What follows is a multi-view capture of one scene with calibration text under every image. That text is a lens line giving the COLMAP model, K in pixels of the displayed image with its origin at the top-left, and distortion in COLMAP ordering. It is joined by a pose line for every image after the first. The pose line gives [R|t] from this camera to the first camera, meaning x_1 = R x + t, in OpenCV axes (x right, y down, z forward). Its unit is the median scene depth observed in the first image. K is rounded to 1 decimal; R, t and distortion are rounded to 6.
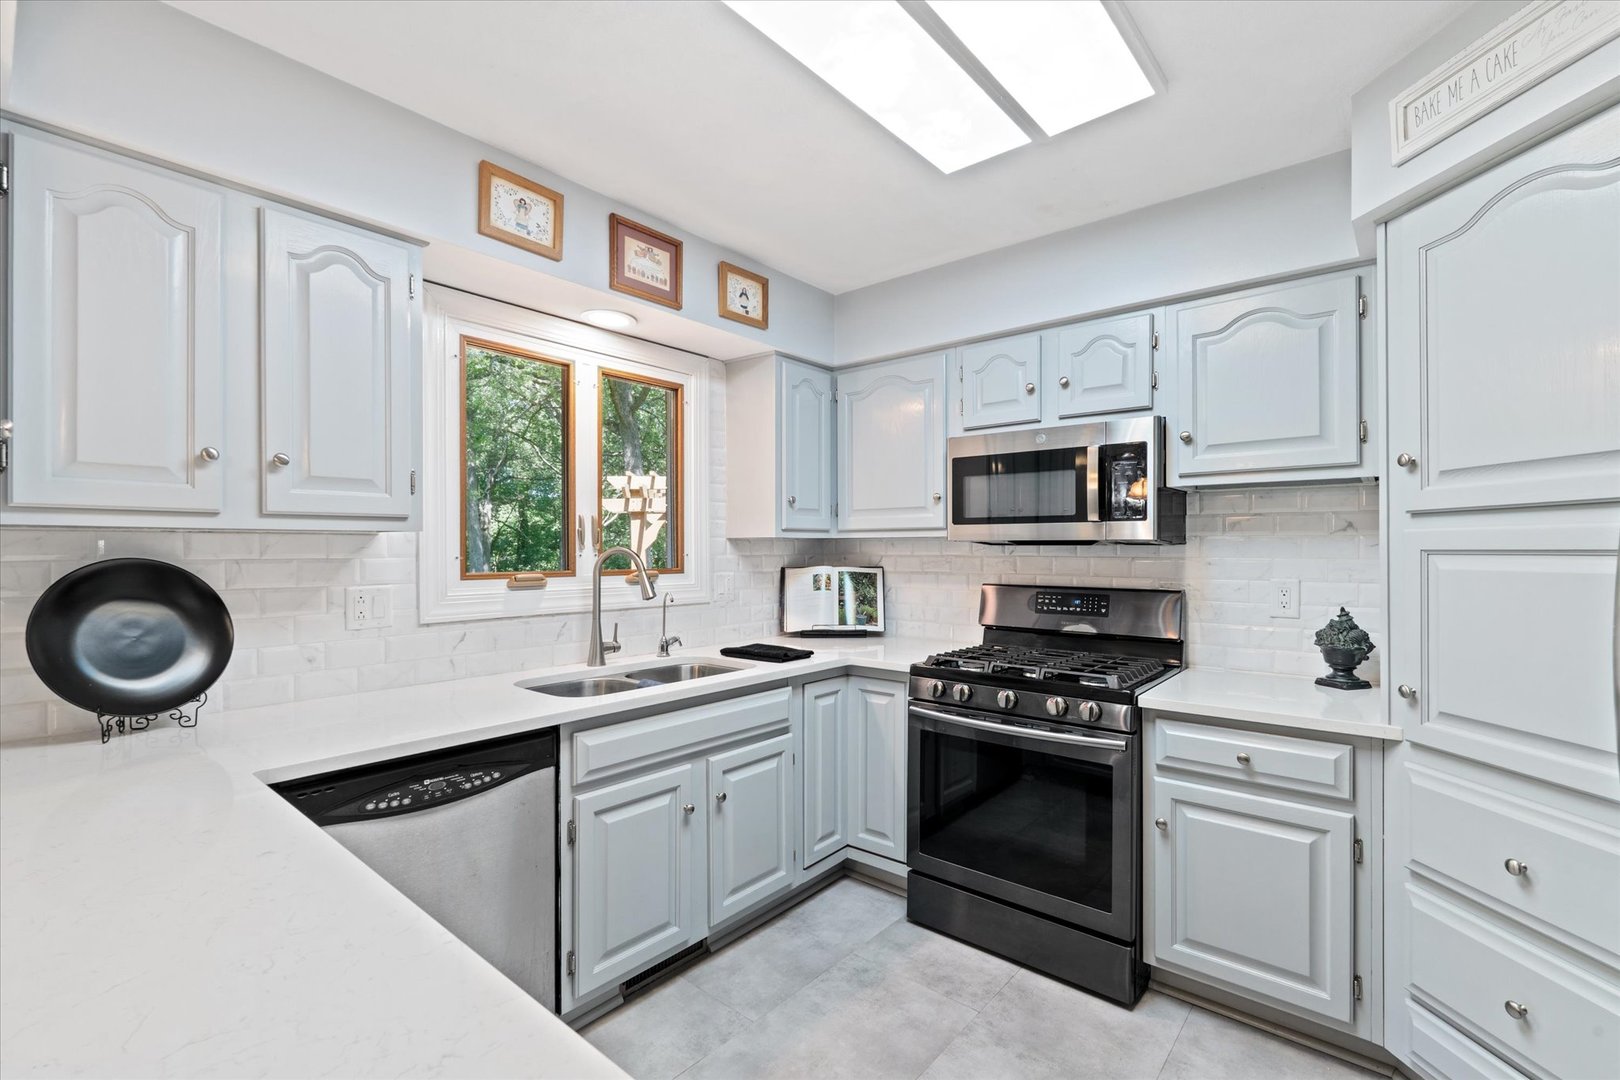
lens RADIAL K [[720.2, 0, 813.6], [0, 720.2, 551.3], [0, 0, 1]] dist [0.000429, -0.000567]
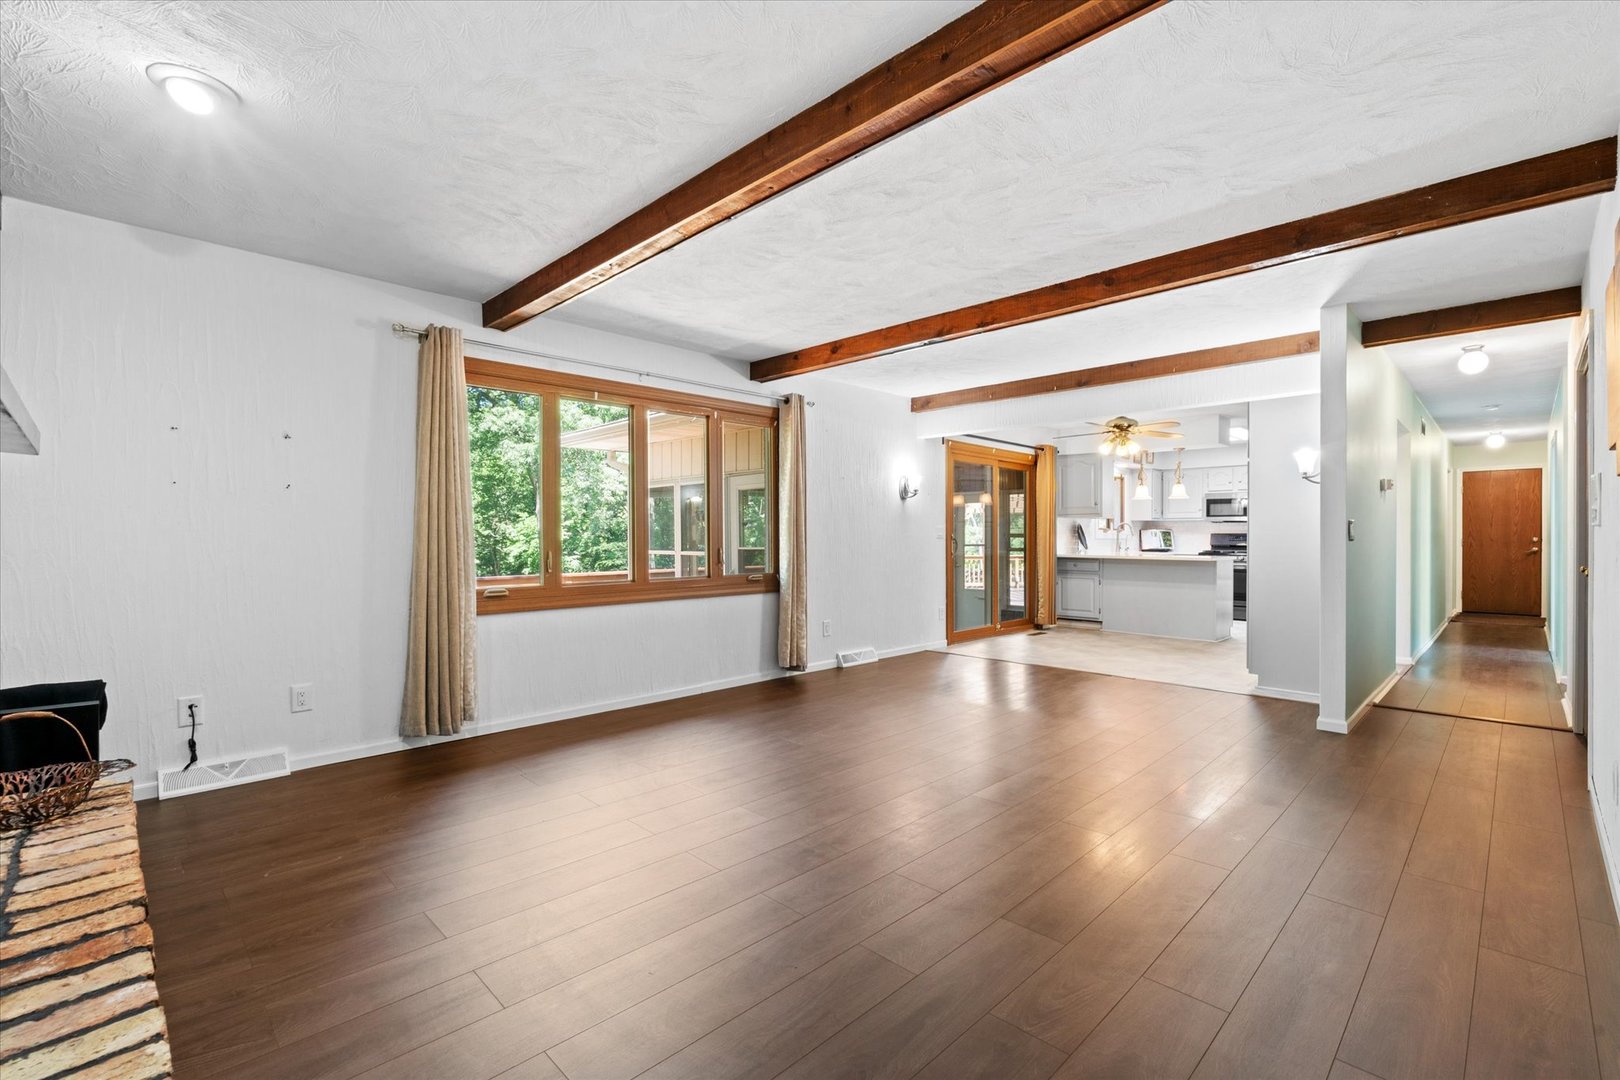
lens RADIAL K [[714.1, 0, 809.0], [0, 714.1, 545.5], [0, 0, 1]] dist [-0.000636, -0.001145]
pose [[0.995640, 0.003561, -0.093208, -1.771378], [-0.002958, 0.999974, 0.006605, 0.109428], [0.093229, -0.006301, 0.995625, -3.373557]]
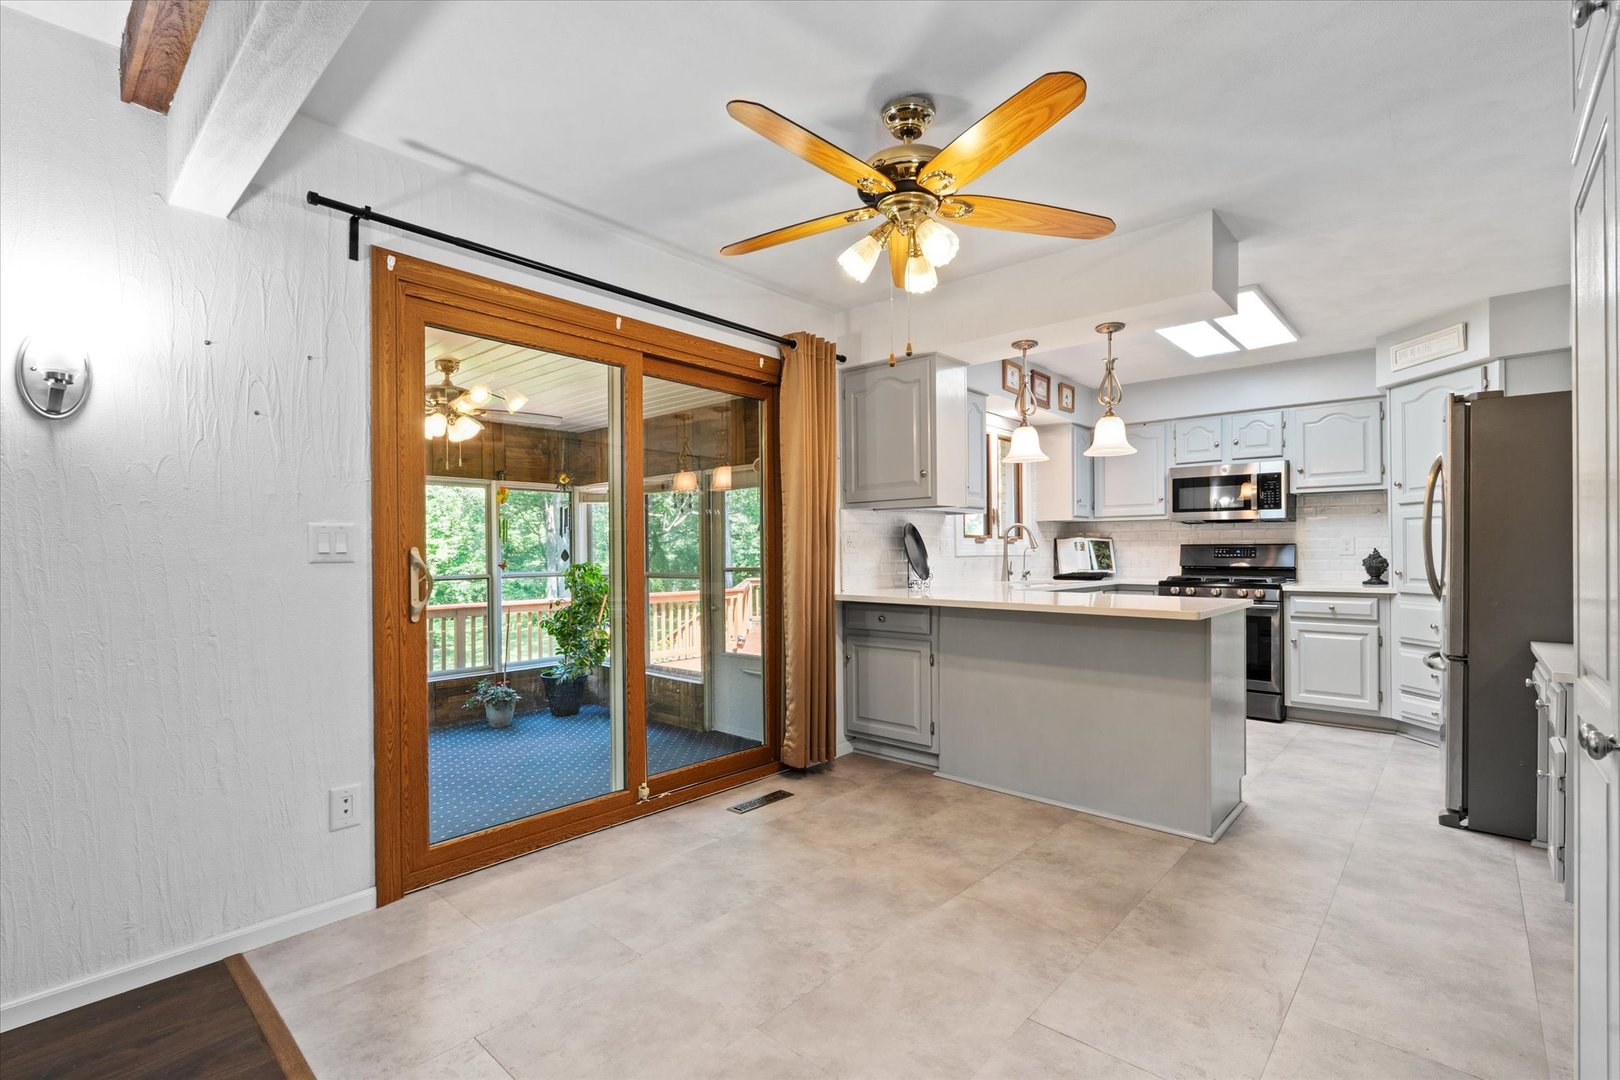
lens RADIAL K [[738.1, 0, 810.9], [0, 738.1, 551.6], [0, 0, 1]] dist [-0.000626, -0.000116]
pose [[0.999524, -0.003733, -0.030621, -0.853527], [0.003675, 0.999991, -0.001970, 0.081285], [0.030628, 0.001857, 0.999529, -1.213561]]
